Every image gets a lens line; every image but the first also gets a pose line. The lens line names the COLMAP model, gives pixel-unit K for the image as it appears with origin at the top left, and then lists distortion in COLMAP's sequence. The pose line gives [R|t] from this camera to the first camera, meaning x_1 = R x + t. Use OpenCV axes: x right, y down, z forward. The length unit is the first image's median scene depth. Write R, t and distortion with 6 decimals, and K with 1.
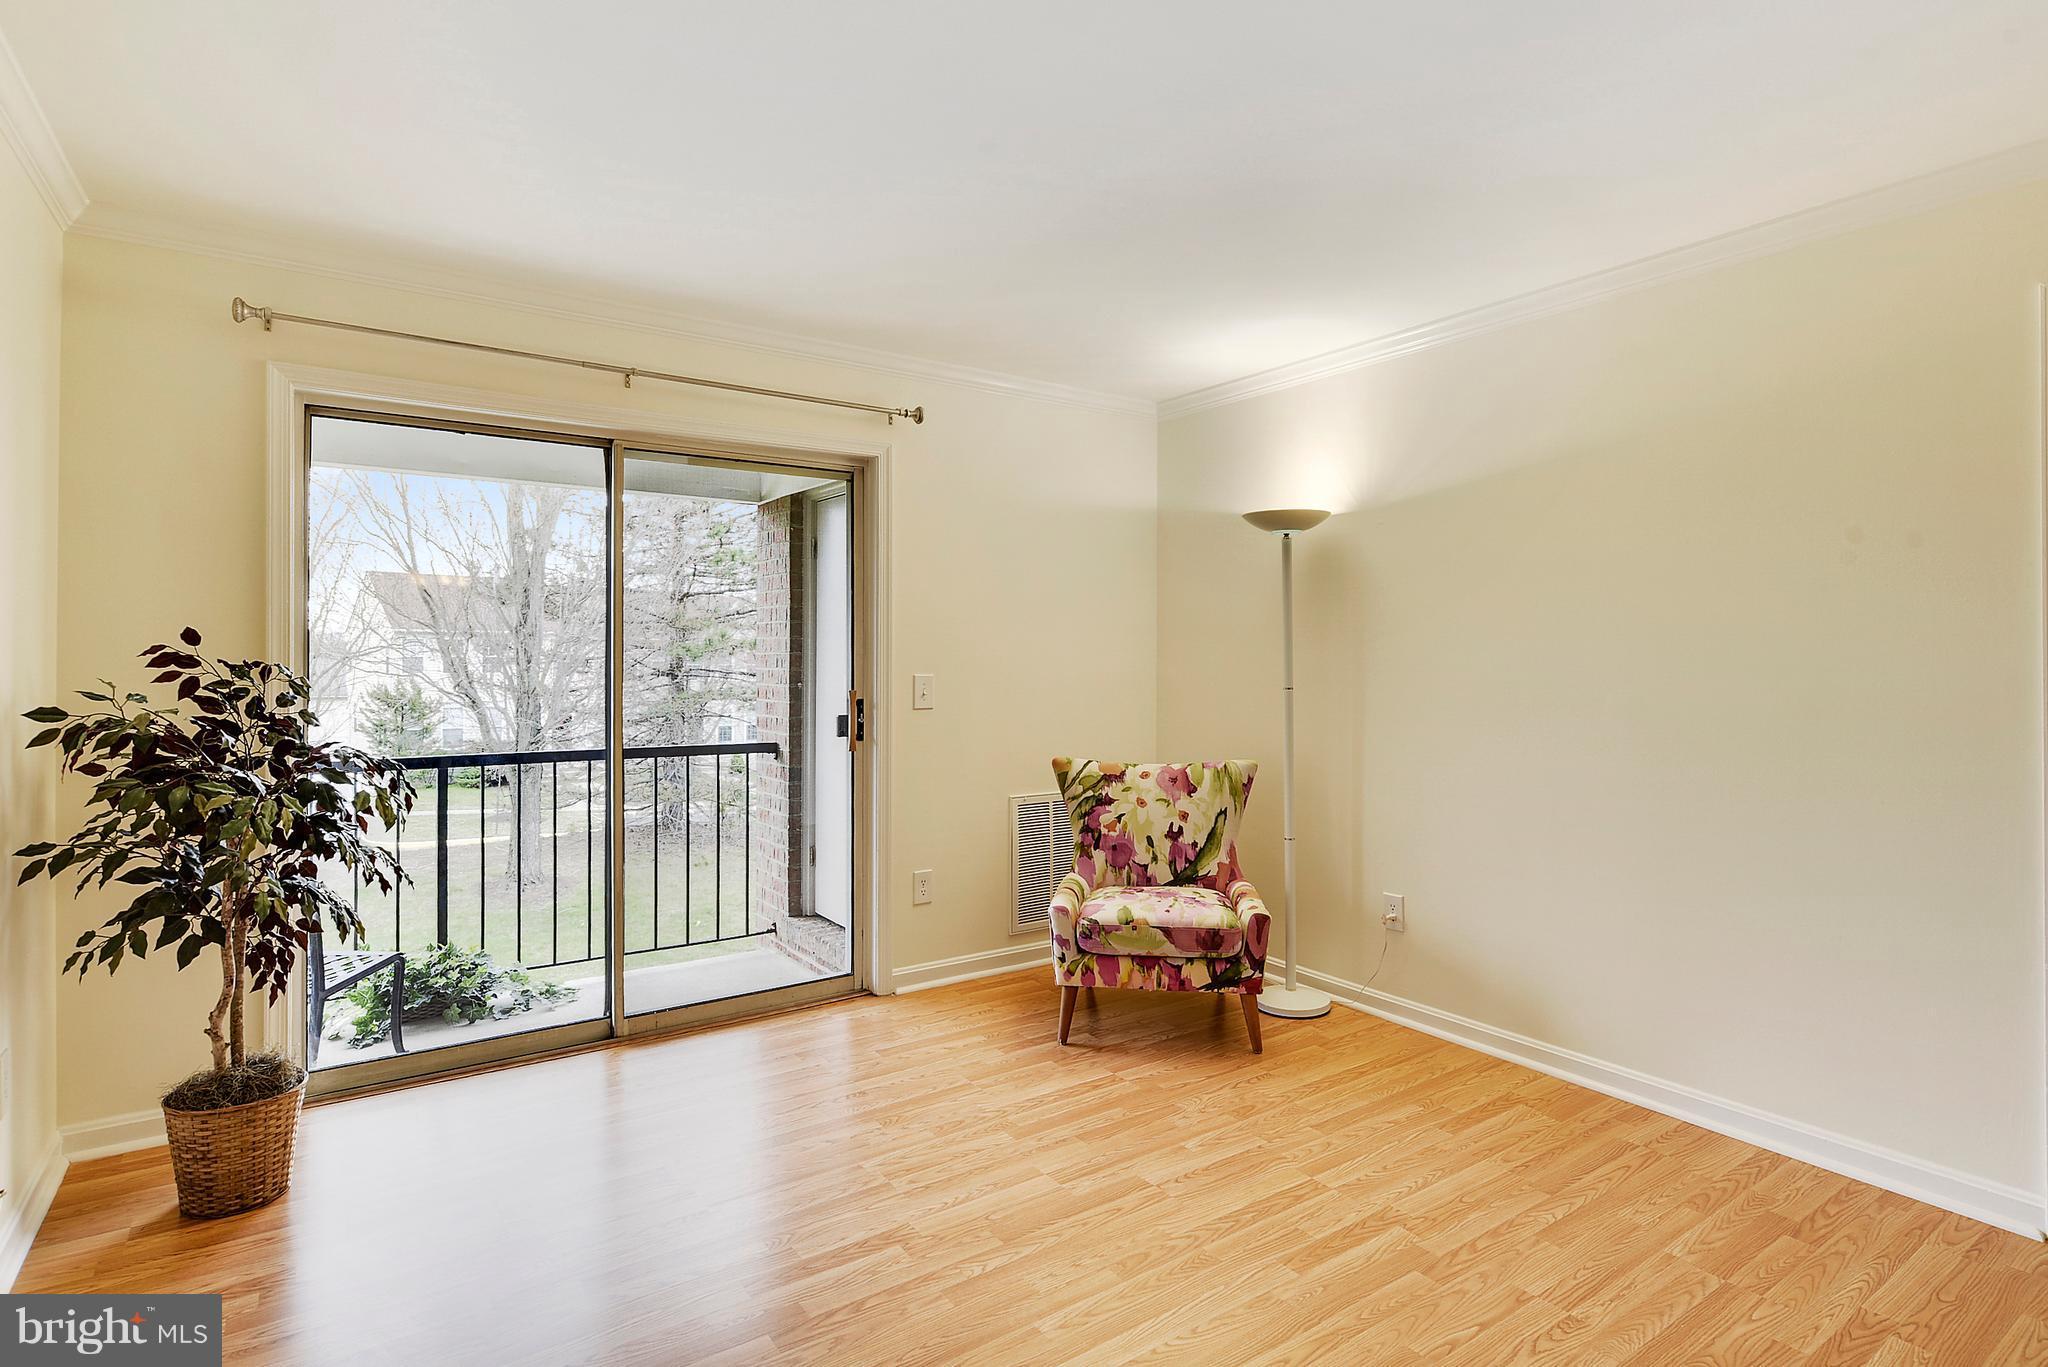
lens RADIAL K [[1053.6, 0, 1021.1], [0, 1053.6, 659.5], [0, 0, 1]] dist [0.000894, 0.000319]
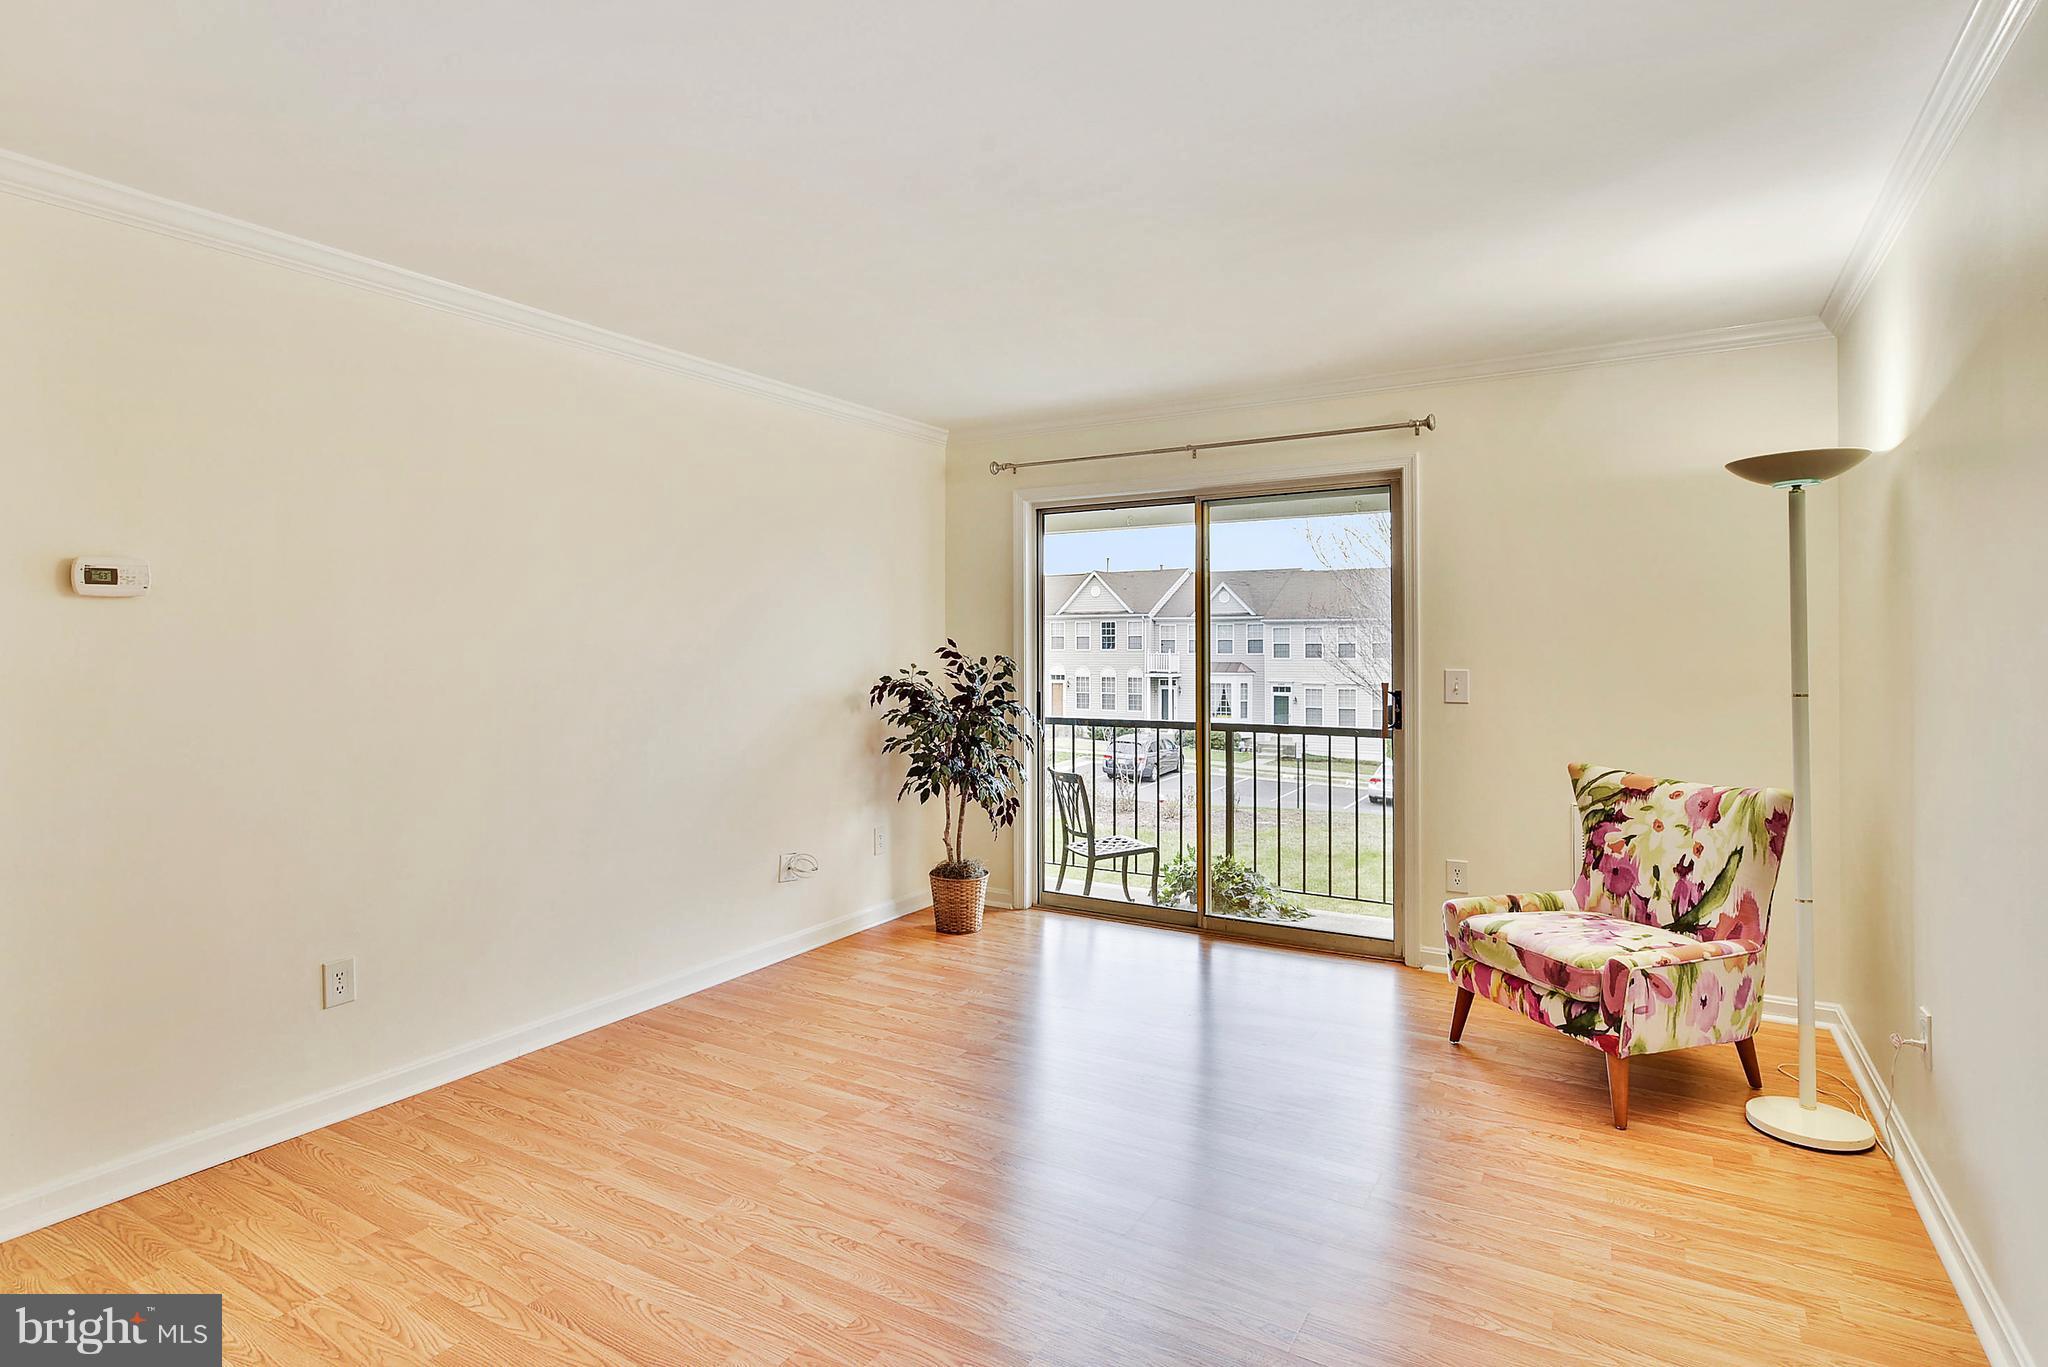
lens RADIAL K [[1053.6, 0, 1021.1], [0, 1053.6, 659.5], [0, 0, 1]] dist [0.000894, 0.000319]
pose [[0.400420, 0.005721, -0.916314, 0.693585], [-0.000232, 0.999981, 0.006142, -0.001713], [0.916331, -0.002246, 0.400414, 0.203623]]
